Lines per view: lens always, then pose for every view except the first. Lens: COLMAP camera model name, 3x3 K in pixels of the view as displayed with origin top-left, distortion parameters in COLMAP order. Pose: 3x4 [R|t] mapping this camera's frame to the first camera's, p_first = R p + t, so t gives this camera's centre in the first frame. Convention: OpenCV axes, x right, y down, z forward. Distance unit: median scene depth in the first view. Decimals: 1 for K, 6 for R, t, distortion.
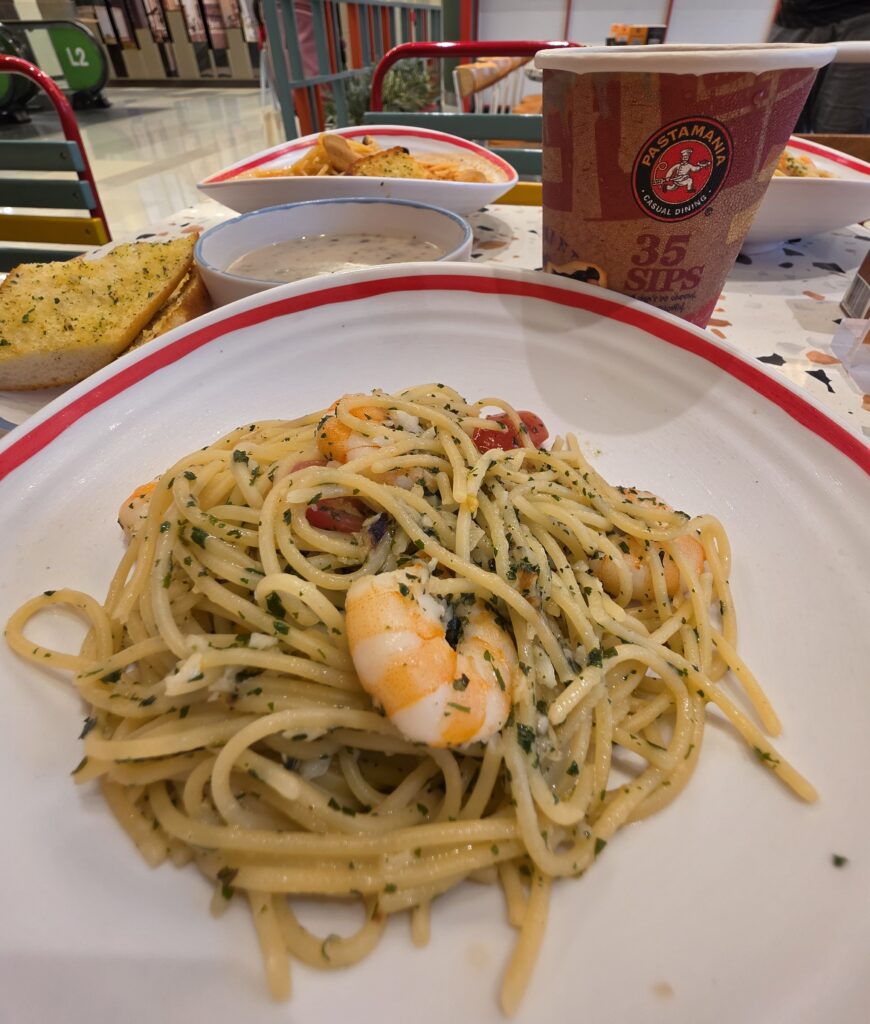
lens RADIAL K [[509.9, 0, 435.0], [0, 509.9, 512.0], [0, 0, 1]] dist [-0.000232, -0.000751]
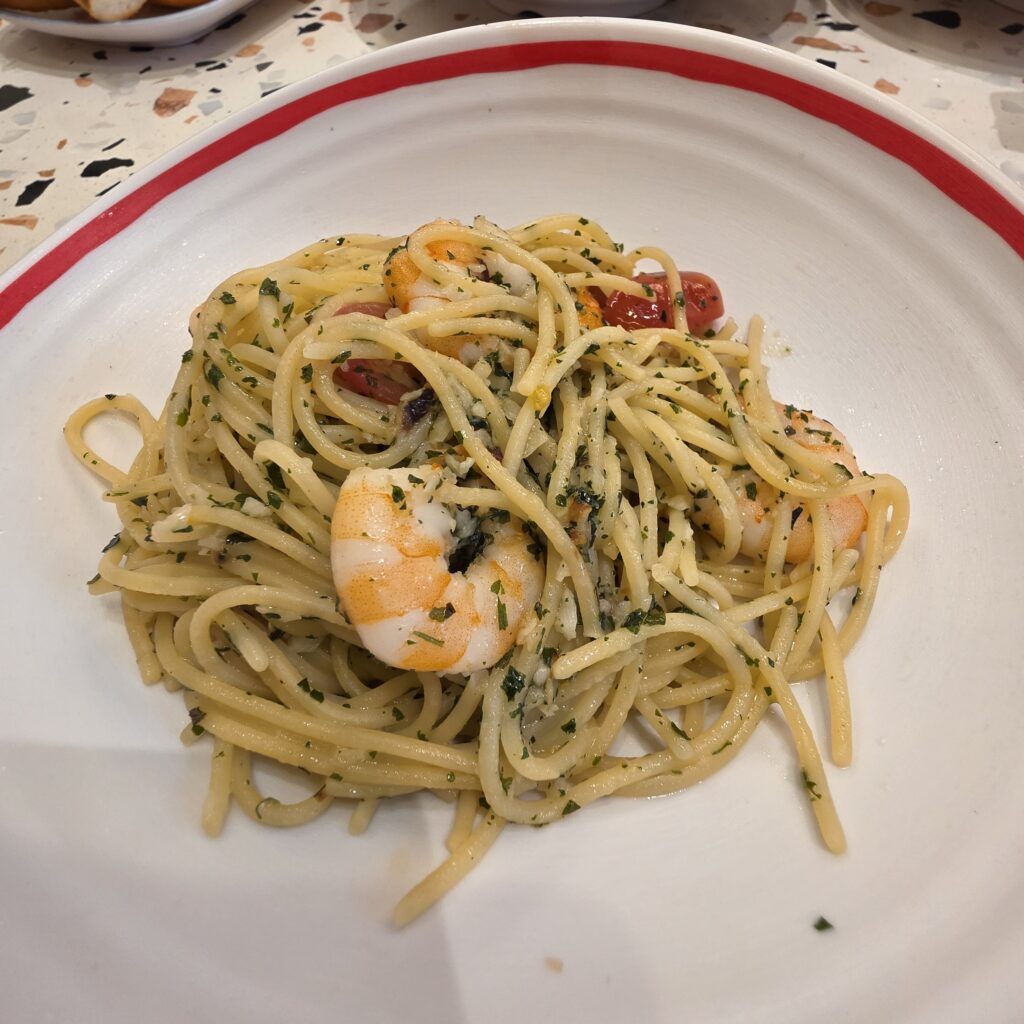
lens RADIAL K [[570.2, 0, 512.0], [0, 570.2, 512.0], [0, 0, 1]] dist [-0.002341, 0.000501]
pose [[0.951715, 0.247829, -0.181160, 0.247352], [-0.187049, 0.936085, 0.297922, -0.113793], [0.243415, -0.249651, 0.937242, 0.132203]]
